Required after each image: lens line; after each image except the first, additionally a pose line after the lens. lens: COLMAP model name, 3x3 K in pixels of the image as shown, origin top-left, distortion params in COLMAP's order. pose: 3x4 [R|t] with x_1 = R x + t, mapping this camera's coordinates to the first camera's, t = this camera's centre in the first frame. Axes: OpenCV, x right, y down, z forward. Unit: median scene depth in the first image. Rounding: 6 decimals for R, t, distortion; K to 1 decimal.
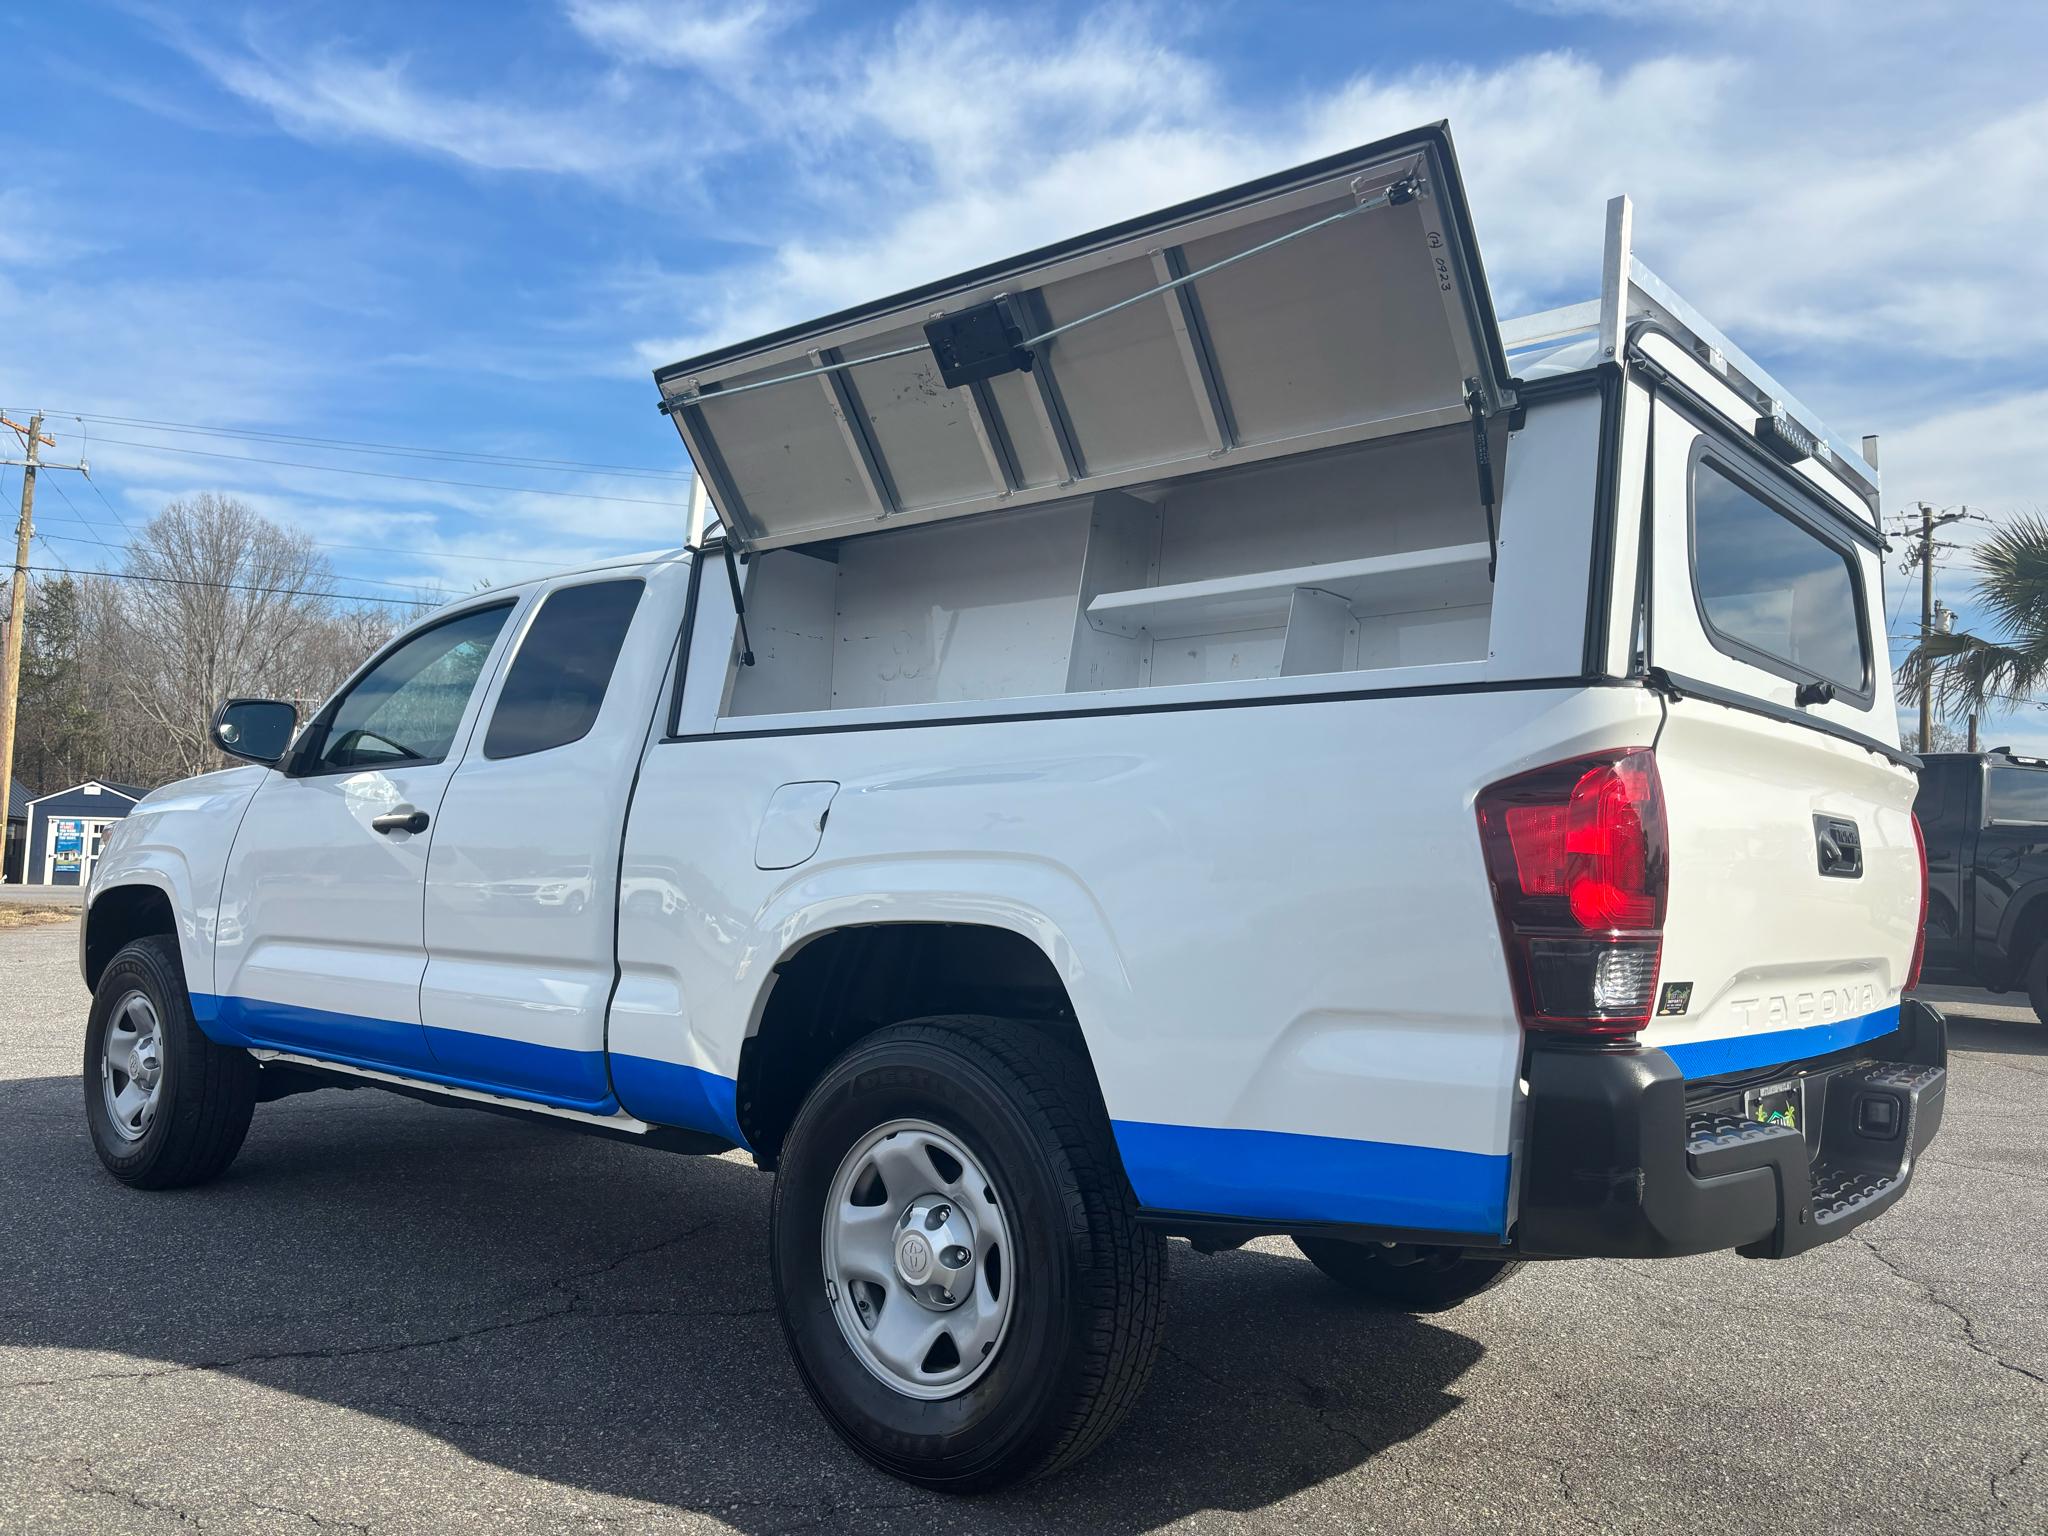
lens RADIAL K [[1561.2, 0, 1053.3], [0, 1561.2, 750.4], [0, 0, 1]] dist [0.021372, -0.023059]
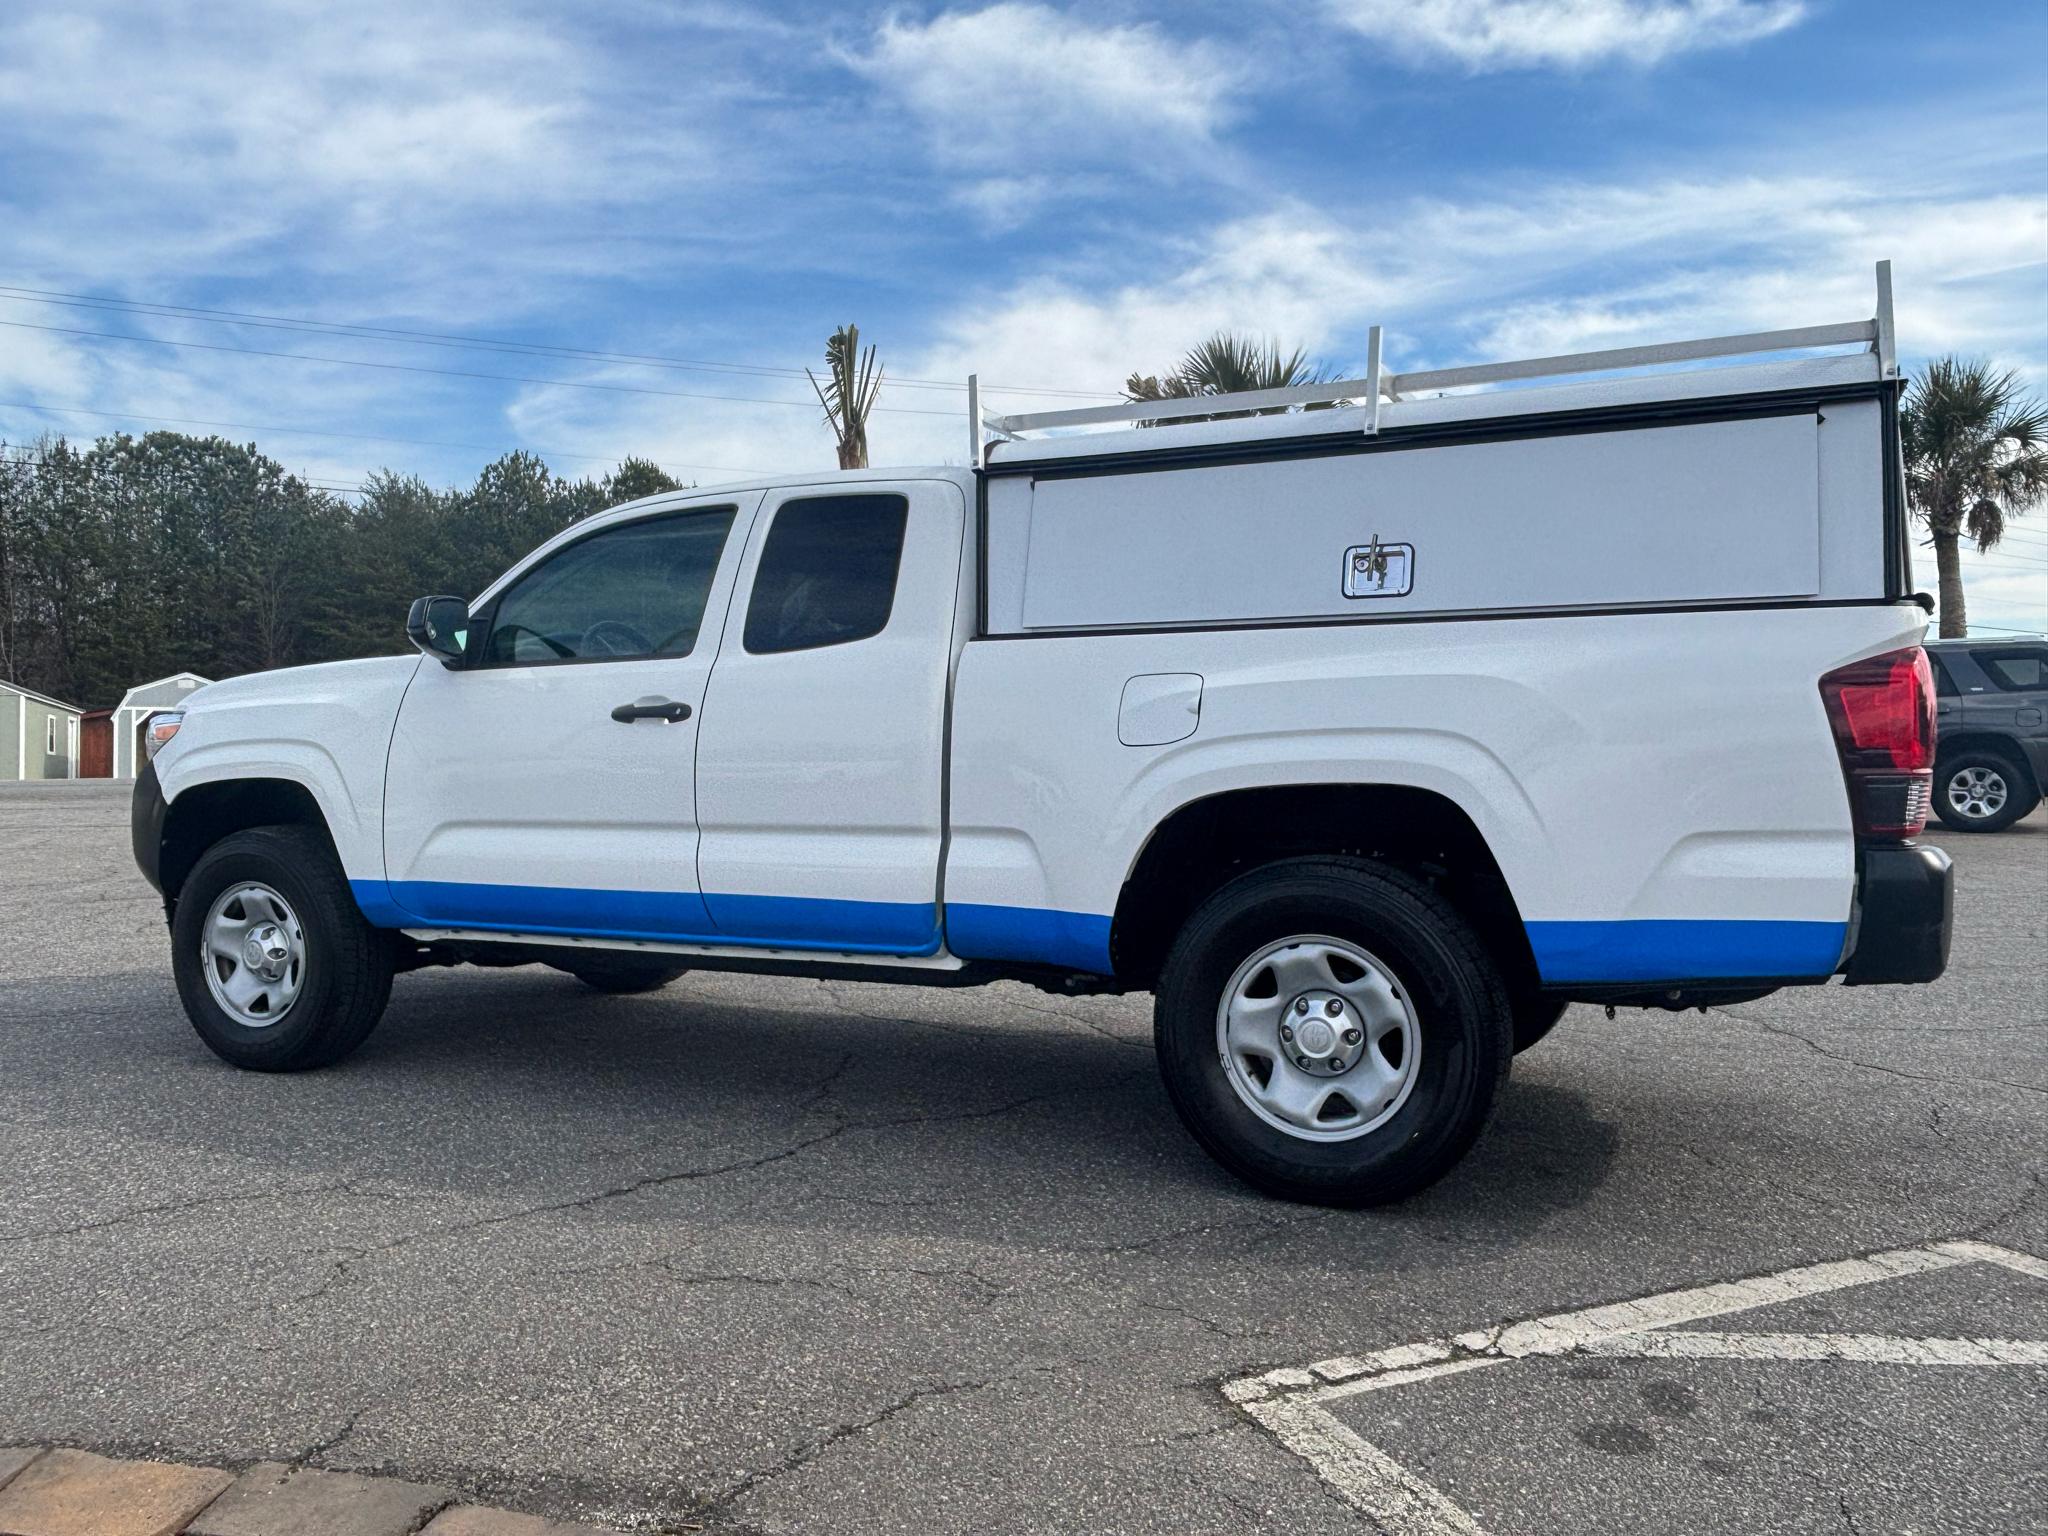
lens RADIAL K [[1525.1, 0, 1028.3], [0, 1525.1, 749.6], [0, 0, 1]] dist [0.031040, -0.057055]
pose [[0.965470, -0.032224, 0.258515, -0.593776], [0.008601, 0.995722, 0.091997, -0.032935], [-0.260374, -0.086597, 0.961617, -0.133706]]
